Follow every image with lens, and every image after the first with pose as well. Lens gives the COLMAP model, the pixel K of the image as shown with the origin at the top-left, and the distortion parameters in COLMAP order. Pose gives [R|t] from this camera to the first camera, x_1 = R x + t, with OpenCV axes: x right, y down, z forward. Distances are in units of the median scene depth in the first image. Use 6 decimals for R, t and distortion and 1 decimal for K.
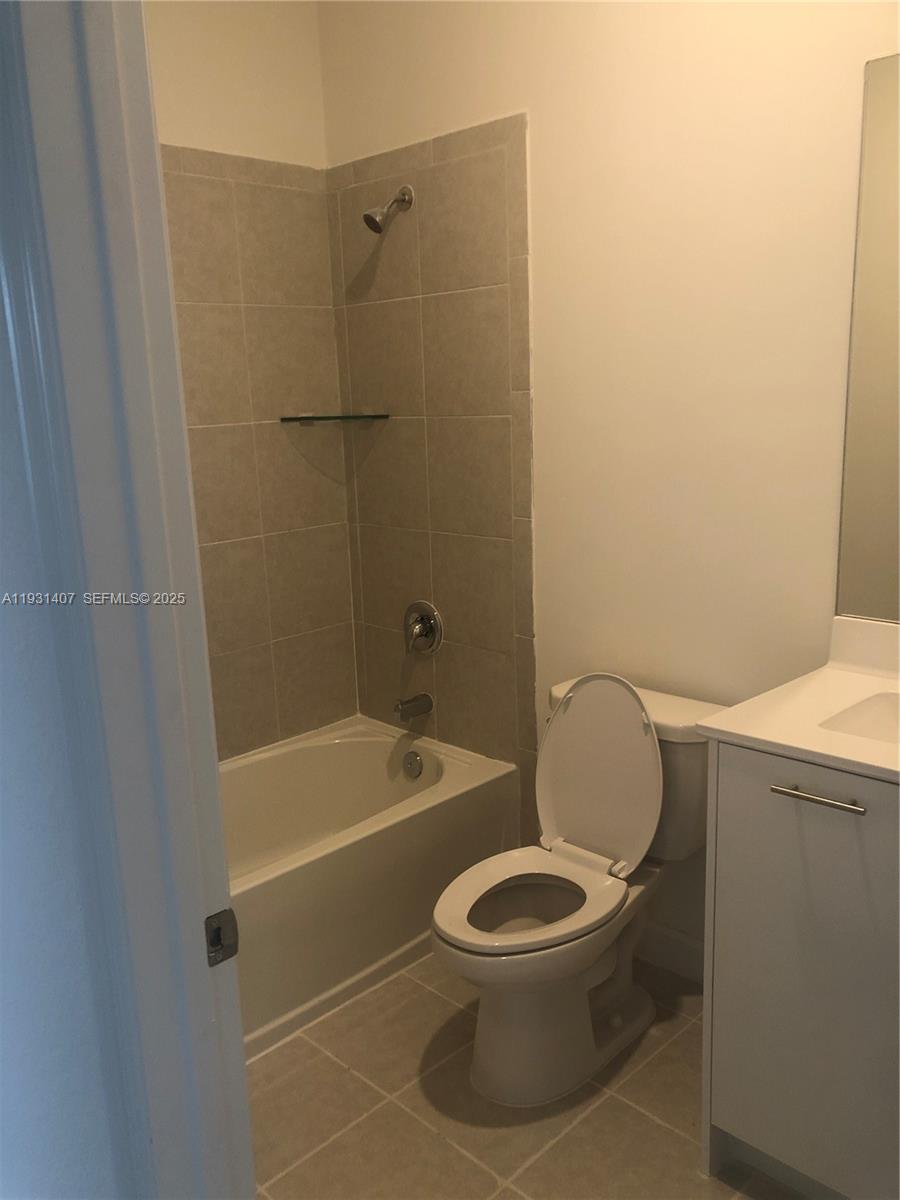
lens RADIAL K [[976.7, 0, 450.0], [0, 976.7, 600.0], [0, 0, 1]] dist [0.012308, -0.013855]
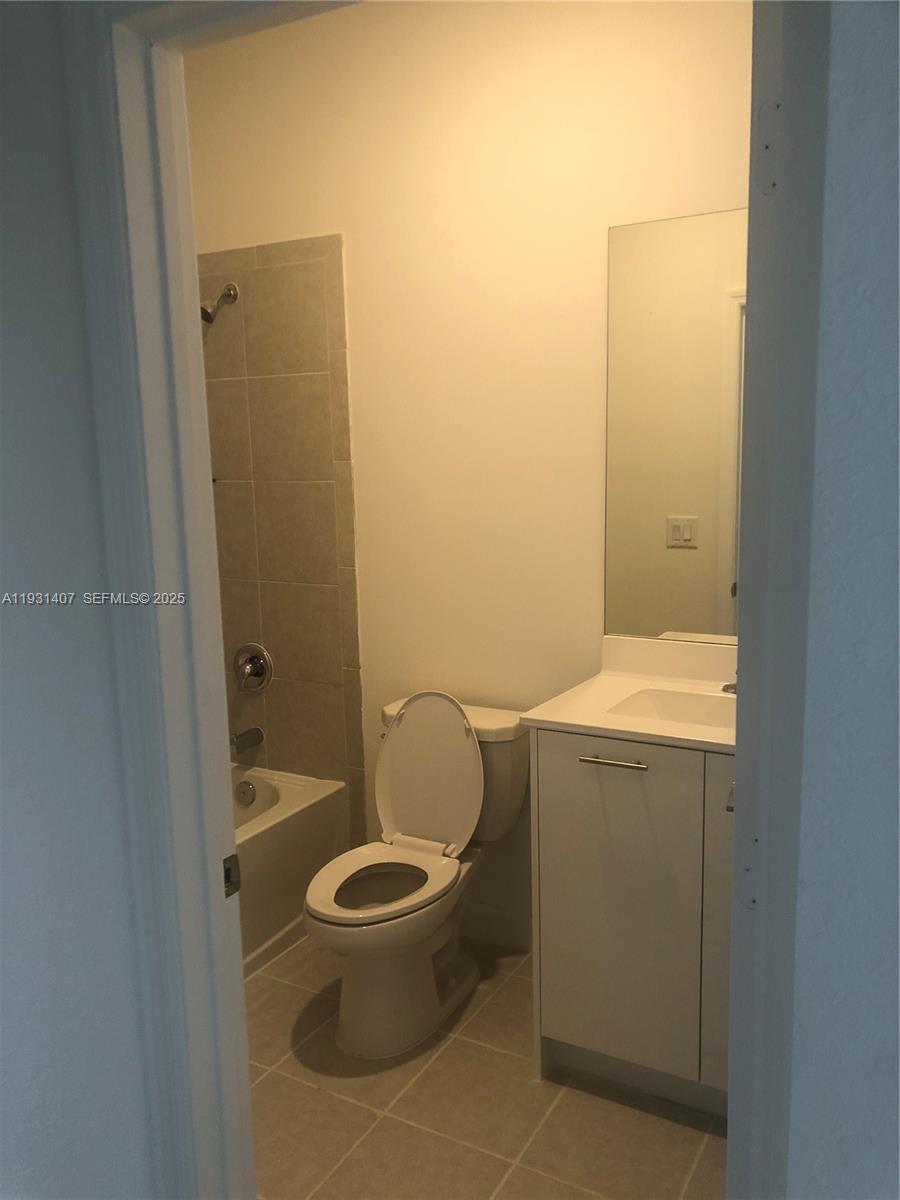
lens RADIAL K [[976.7, 0, 450.0], [0, 976.7, 600.0], [0, 0, 1]] dist [0.012308, -0.013855]
pose [[0.964046, -0.032142, 0.263783, -0.132330], [0.047065, 0.997617, -0.050450, 0.023072], [-0.261533, 0.061051, 0.963262, -0.182813]]
